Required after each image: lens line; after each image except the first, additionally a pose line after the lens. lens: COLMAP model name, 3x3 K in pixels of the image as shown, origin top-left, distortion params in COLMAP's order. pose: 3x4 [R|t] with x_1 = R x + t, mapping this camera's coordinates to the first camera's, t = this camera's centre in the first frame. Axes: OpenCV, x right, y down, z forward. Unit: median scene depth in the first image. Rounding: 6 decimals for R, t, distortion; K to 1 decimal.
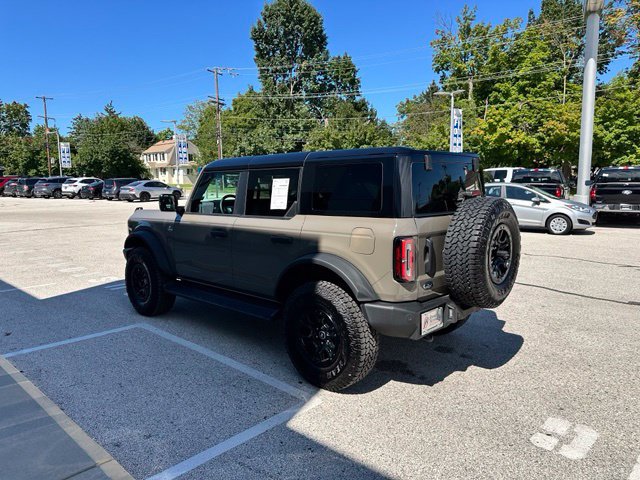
lens RADIAL K [[449.6, 0, 313.5], [0, 449.6, 242.9], [0, 0, 1]] dist [0.041295, -0.057191]
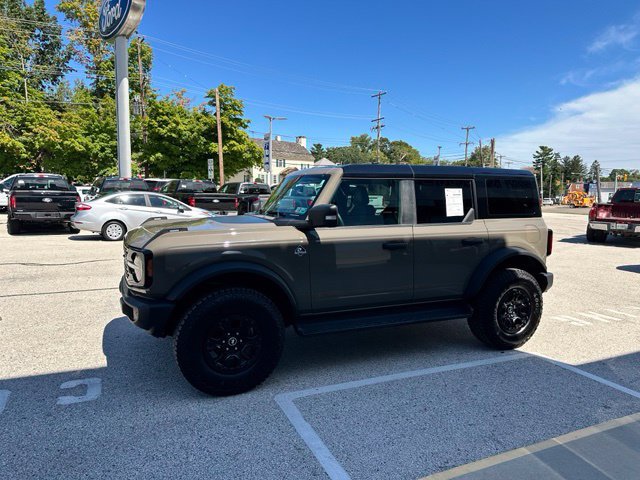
lens RADIAL K [[449.6, 0, 321.4], [0, 449.6, 246.4], [0, 0, 1]] dist [0.041295, -0.057191]
pose [[0.389432, -0.094012, 0.916245, -0.142830], [0.103387, 0.992952, 0.057940, -0.011394], [-0.915234, 0.072164, 0.396407, 0.099398]]
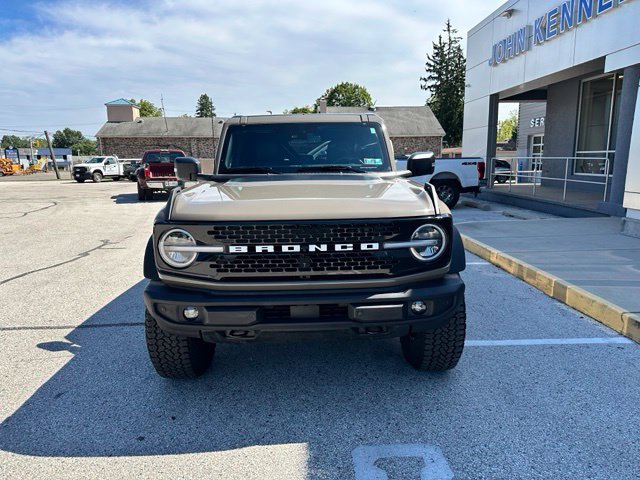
lens RADIAL K [[449.6, 0, 316.4], [0, 449.6, 240.6], [0, 0, 1]] dist [0.041295, -0.057191]
pose [[-0.695335, -0.106391, 0.710767, -0.106279], [0.117774, 0.958744, 0.258727, -0.025817], [-0.708970, 0.263612, -0.654118, 0.233365]]
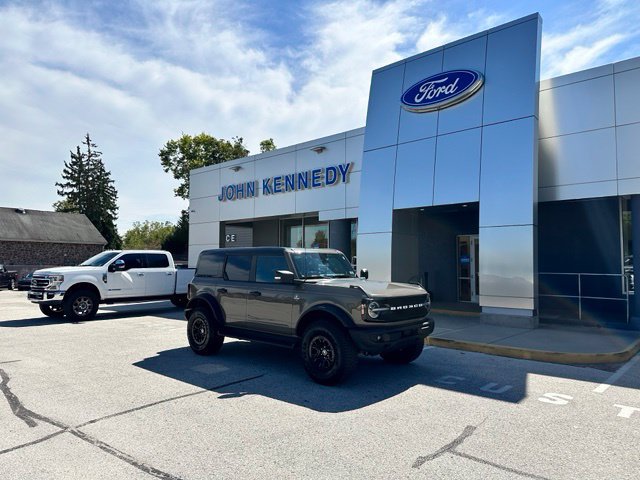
lens RADIAL K [[449.6, 0, 314.7], [0, 449.6, 244.8], [0, 0, 1]] dist [0.041295, -0.057191]
pose [[-0.999946, 0.008674, 0.005790, -0.021573], [0.009156, 0.995976, 0.089154, -0.048439], [-0.004994, 0.089202, -0.996001, 0.366513]]
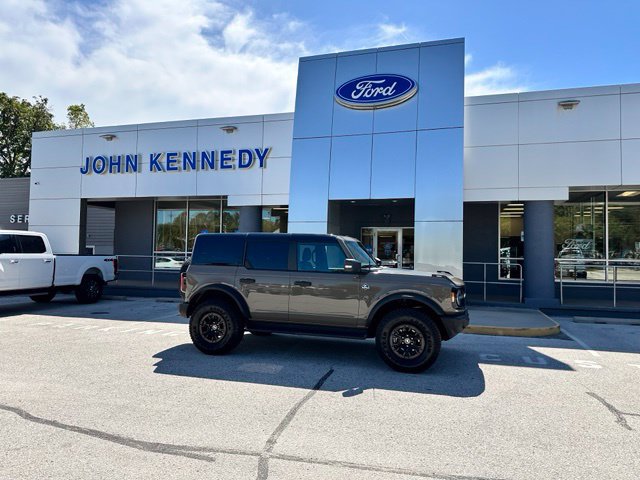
lens RADIAL K [[449.6, 0, 315.2], [0, 449.6, 241.5], [0, 0, 1]] dist [0.041295, -0.057191]
pose [[-0.905298, -0.017946, -0.424398, 0.083000], [-0.064050, 0.993451, 0.094618, -0.043926], [0.419921, 0.112840, -0.900519, 0.335229]]
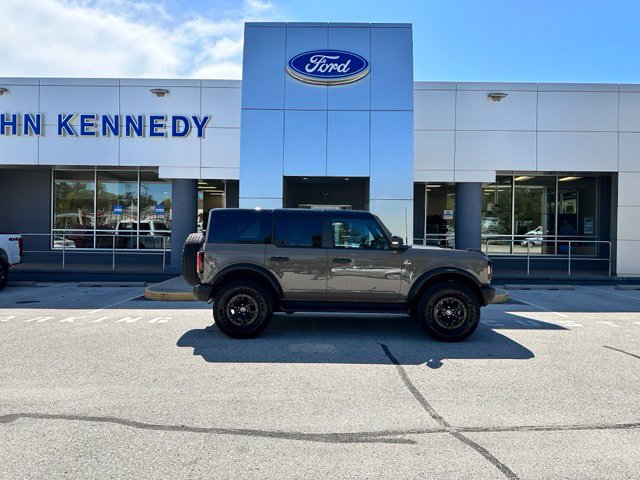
lens RADIAL K [[449.6, 0, 315.0], [0, 449.6, 241.4], [0, 0, 1]] dist [0.041295, -0.057191]
pose [[-0.742214, 0.010321, -0.670083, 0.139355], [-0.093597, 0.988485, 0.118898, -0.036799], [0.663594, 0.150965, -0.732702, 0.291757]]
